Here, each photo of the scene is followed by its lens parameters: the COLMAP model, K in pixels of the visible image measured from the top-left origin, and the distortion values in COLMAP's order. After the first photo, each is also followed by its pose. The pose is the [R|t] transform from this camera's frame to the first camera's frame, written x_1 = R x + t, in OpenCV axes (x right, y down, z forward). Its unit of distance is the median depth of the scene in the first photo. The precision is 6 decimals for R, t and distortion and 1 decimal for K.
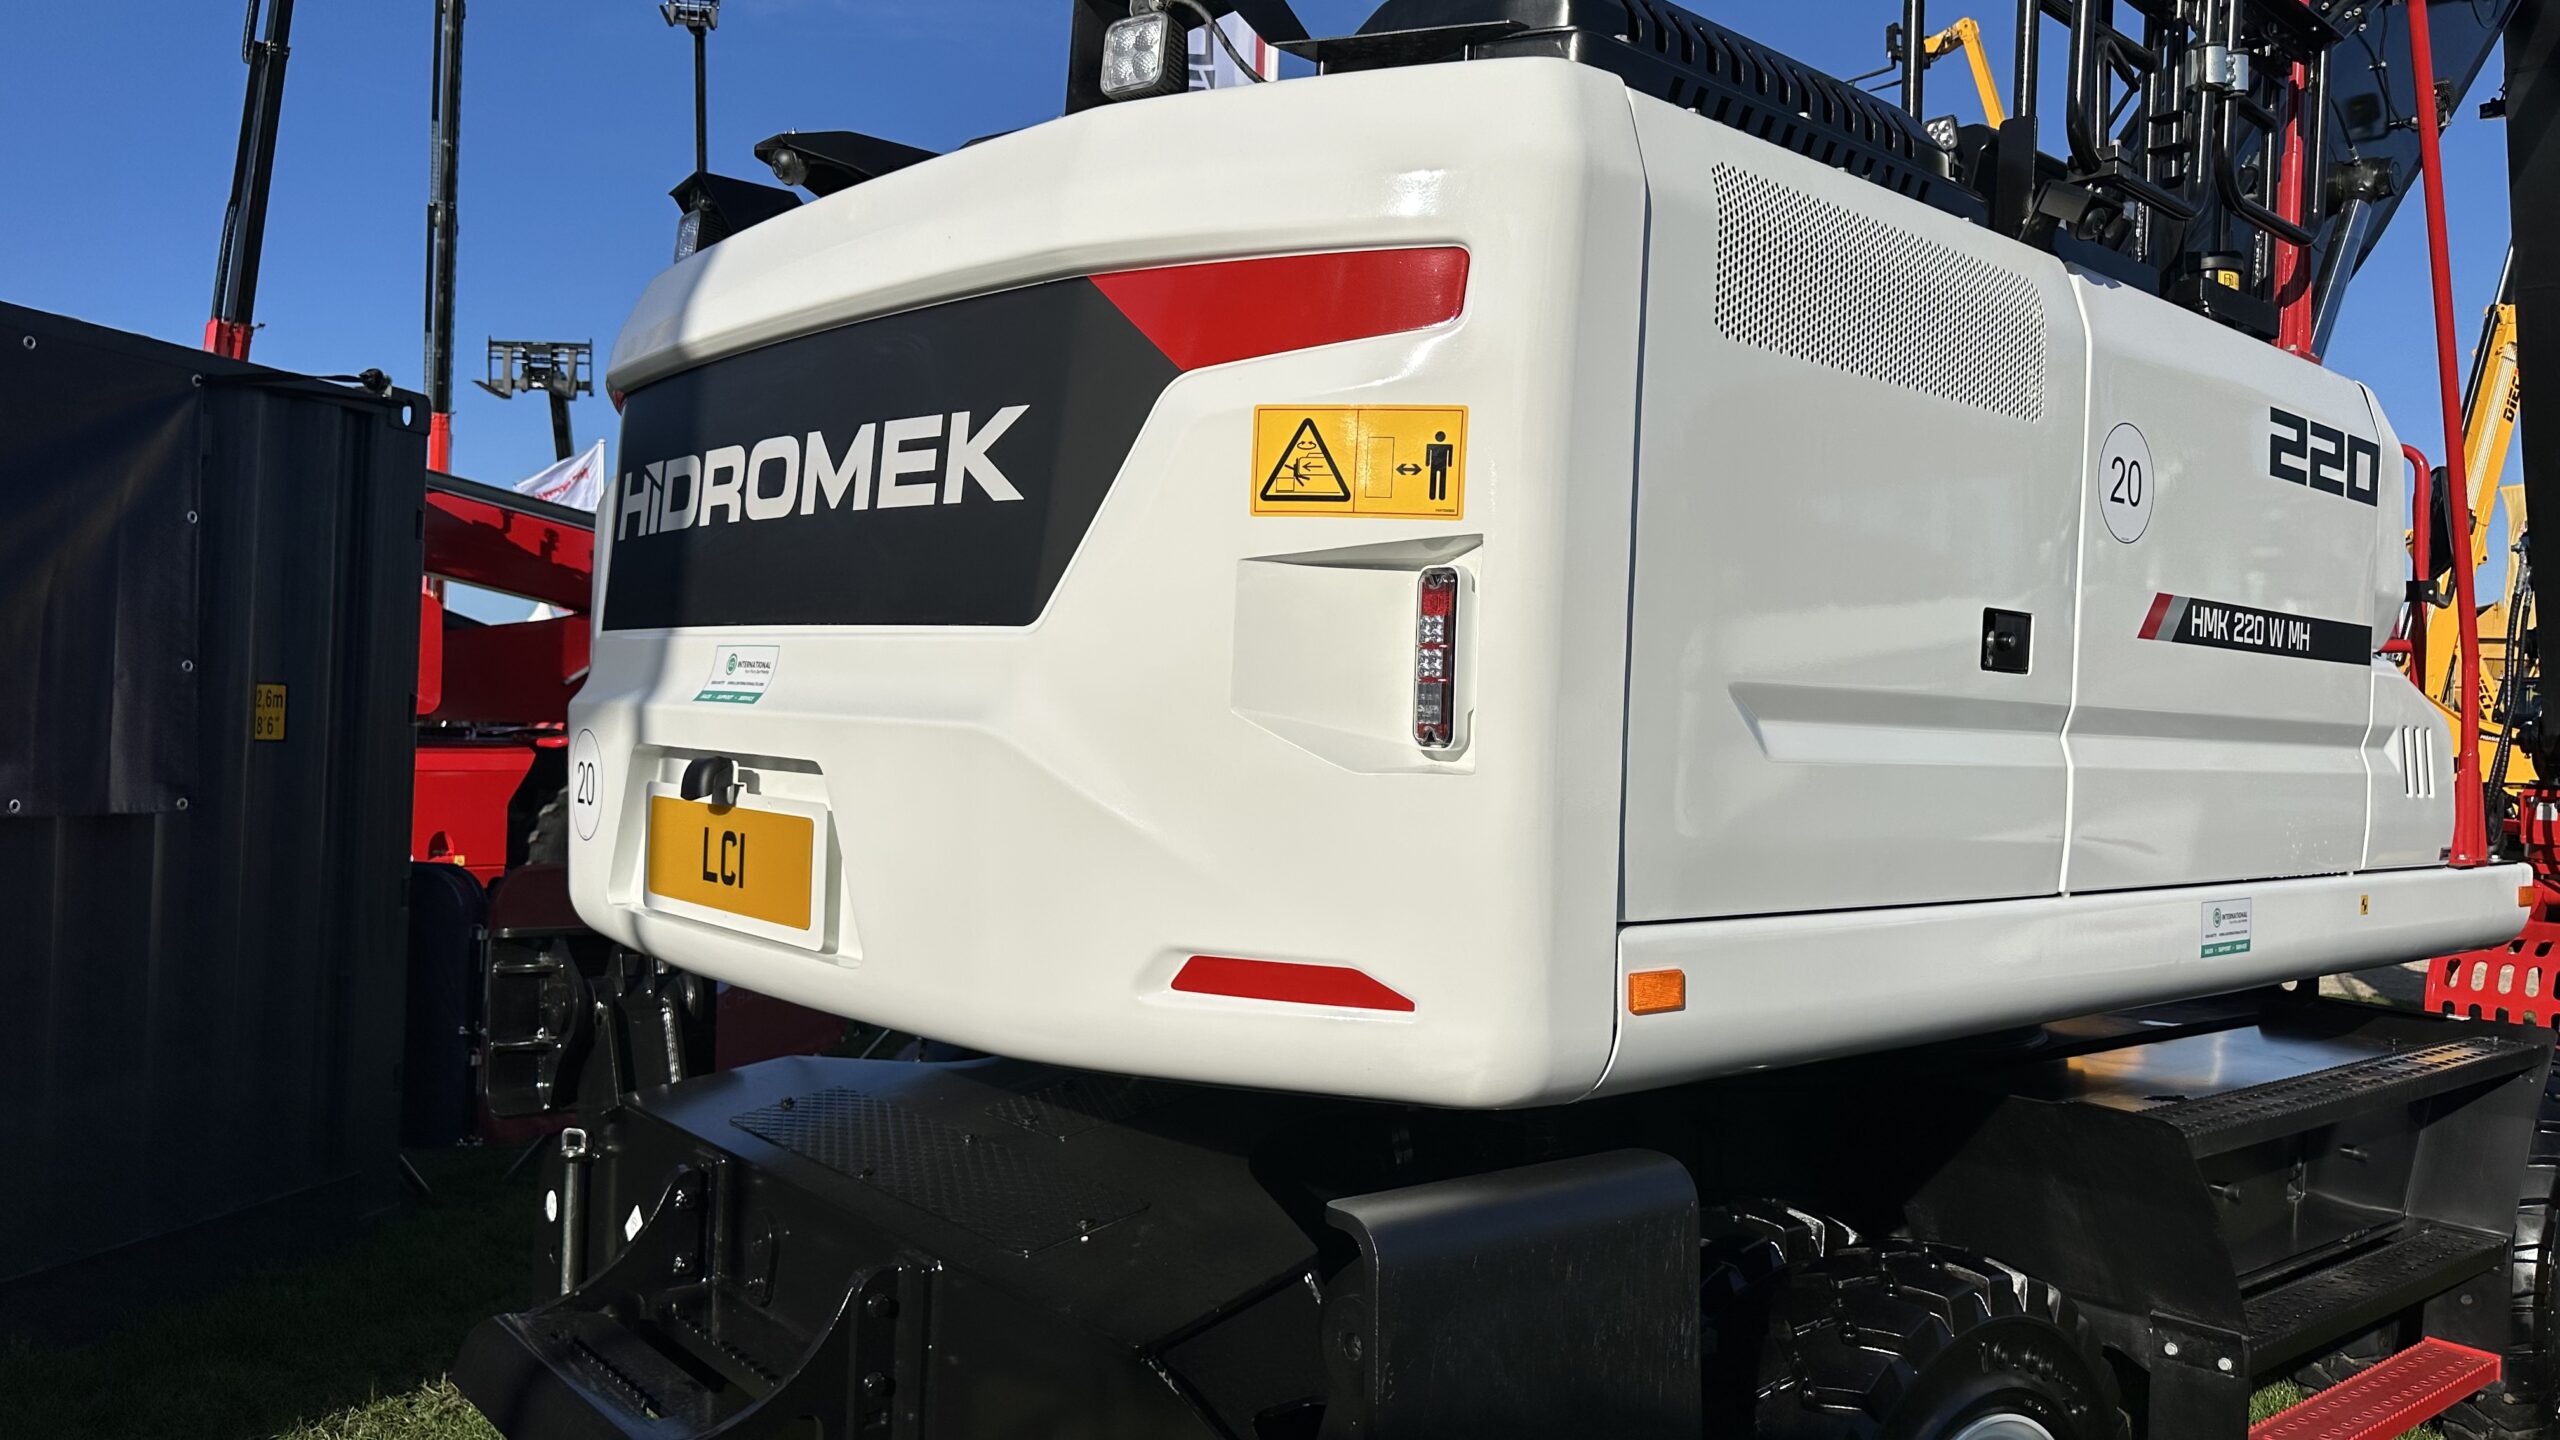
lens RADIAL K [[1777.9, 0, 1280.0], [0, 1777.9, 720.0], [0, 0, 1]] dist [0.100147, -0.115721]
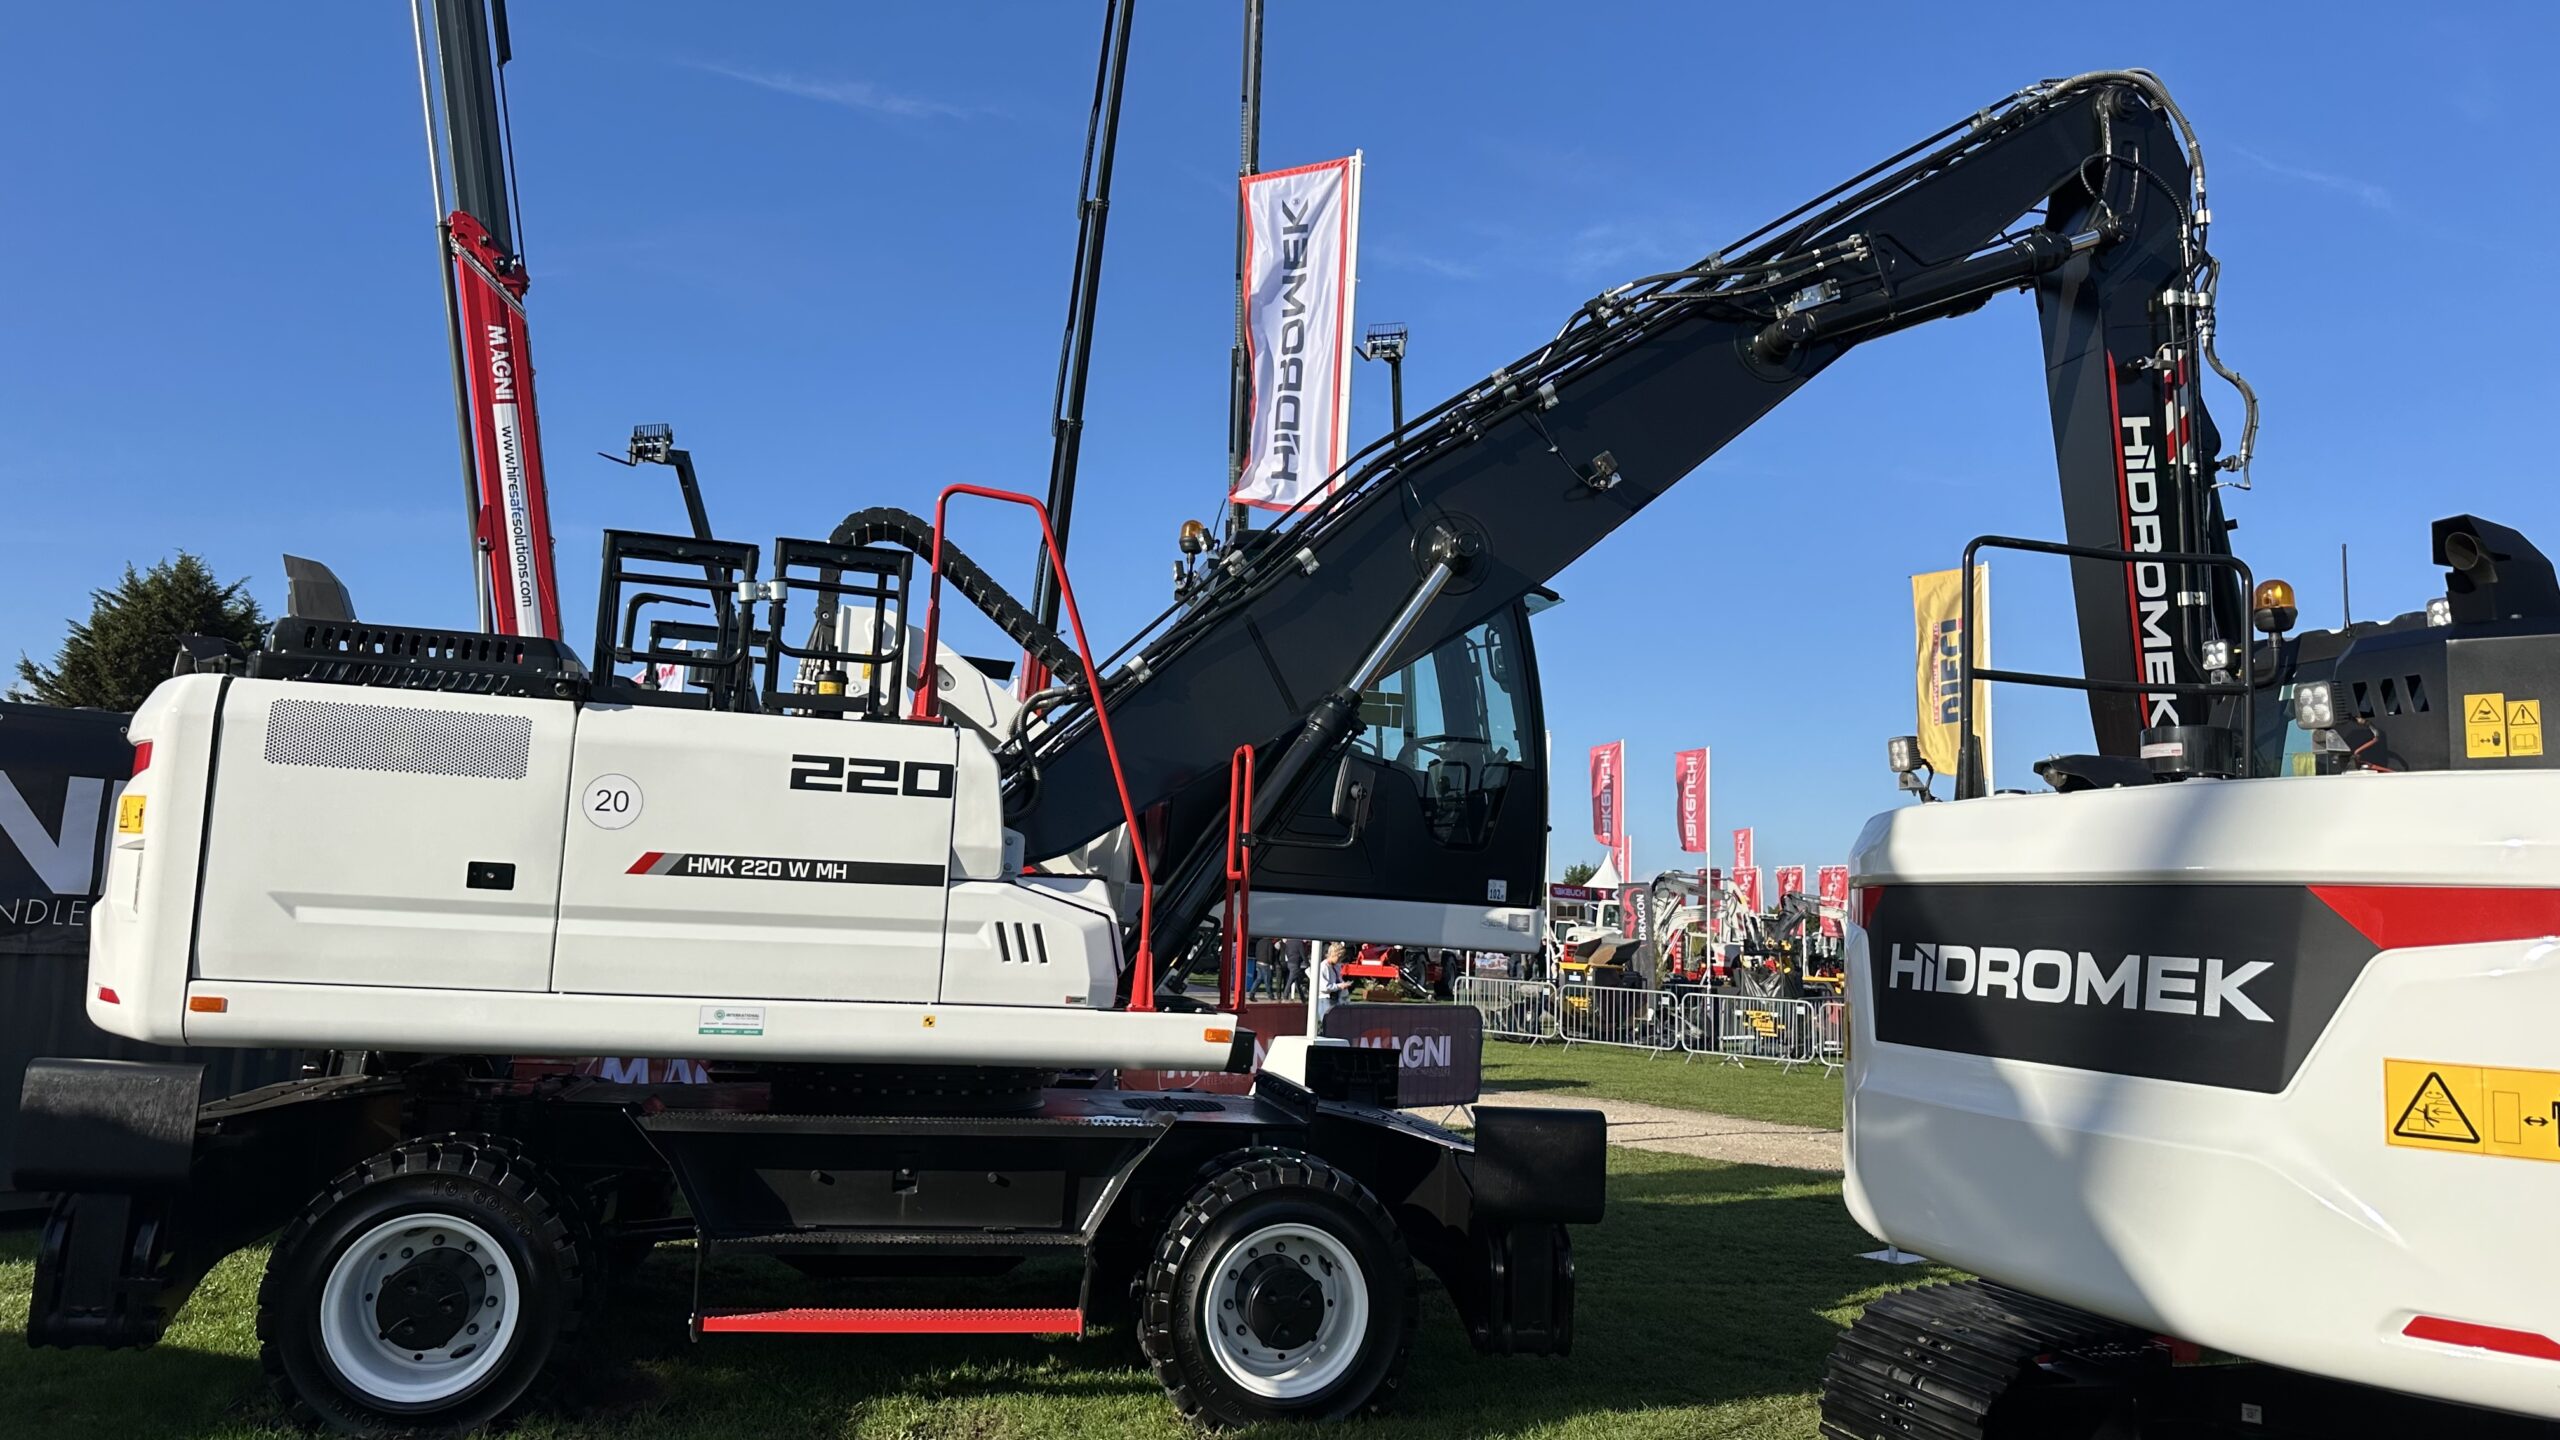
lens RADIAL K [[1777.1, 0, 1314.7], [0, 1777.1, 729.9], [0, 0, 1]] dist [0.146020, -0.292077]
pose [[0.894464, -0.040176, -0.445331, 1.861851], [-0.015216, 0.992644, -0.120114, 0.024961], [0.446881, 0.114214, 0.887273, -0.459103]]
